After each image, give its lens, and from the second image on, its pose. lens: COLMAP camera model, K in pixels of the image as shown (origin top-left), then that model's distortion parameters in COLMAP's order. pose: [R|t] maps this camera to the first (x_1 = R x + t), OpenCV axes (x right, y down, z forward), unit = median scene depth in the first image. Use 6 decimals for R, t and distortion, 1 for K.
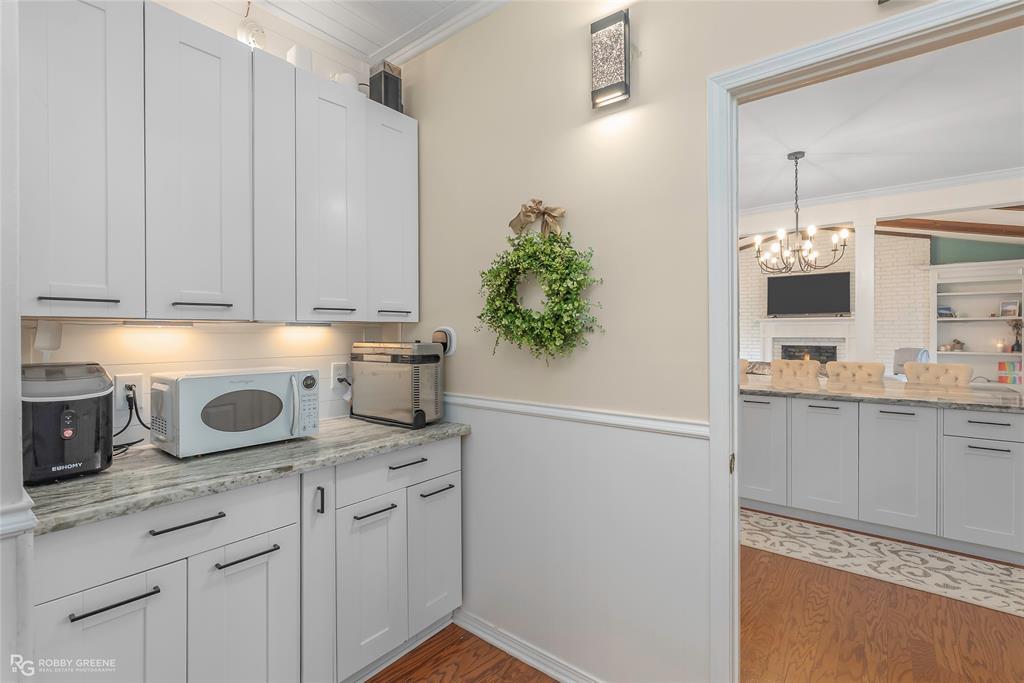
lens RADIAL K [[468.2, 0, 514.7], [0, 468.2, 333.9], [0, 0, 1]] dist [-0.003476, 0.000313]
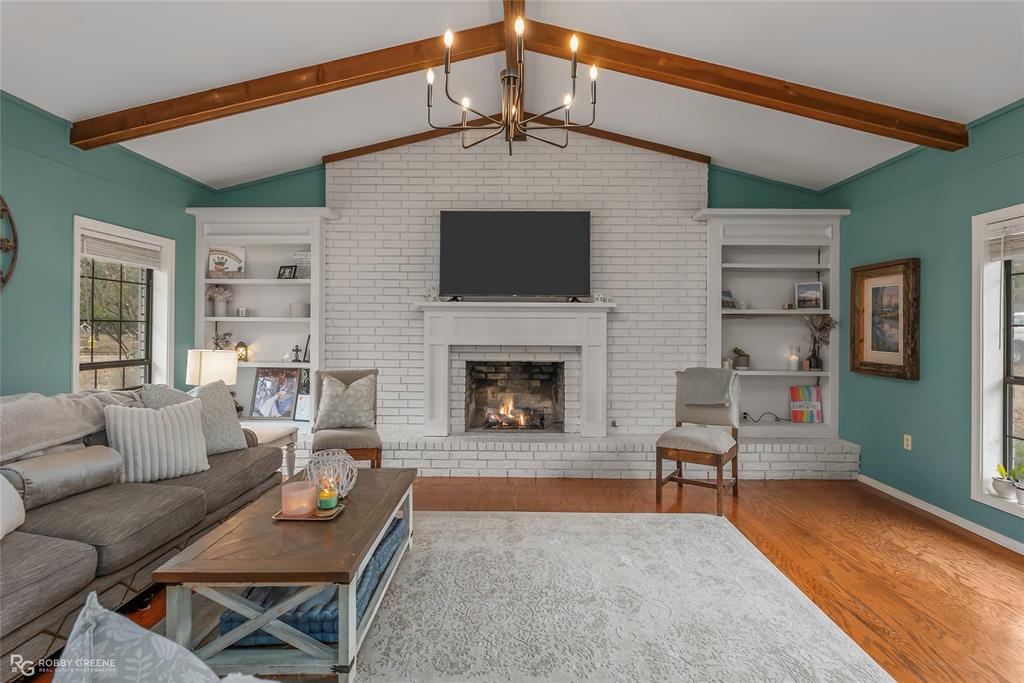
lens RADIAL K [[489.7, 0, 511.8], [0, 489.7, 332.2], [0, 0, 1]] dist [-0.004267, 0.000137]
pose [[0.791446, 0.007396, 0.611194, 0.382843], [-0.006169, 0.999973, -0.004111, -0.003573], [-0.611208, -0.000516, 0.791470, 0.727581]]
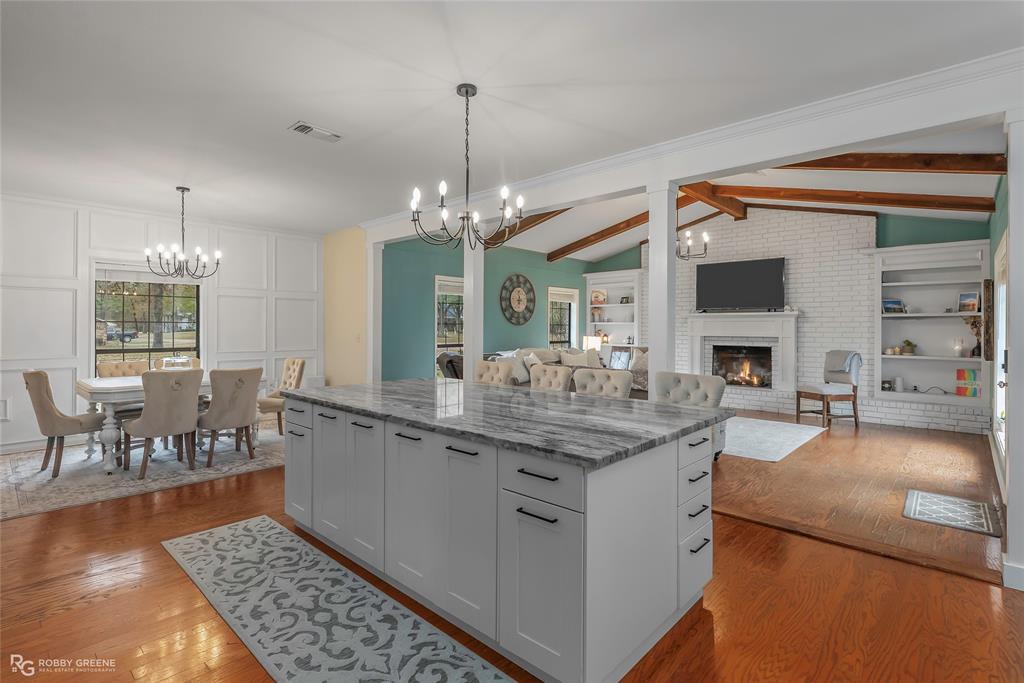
lens RADIAL K [[489.7, 0, 512.2], [0, 489.7, 327.0], [0, 0, 1]] dist [-0.004267, 0.000137]
pose [[0.997077, 0.006884, -0.076089, 0.342694], [-0.007304, 0.999960, -0.005249, -0.001875], [0.076050, 0.005789, 0.997087, 0.110471]]
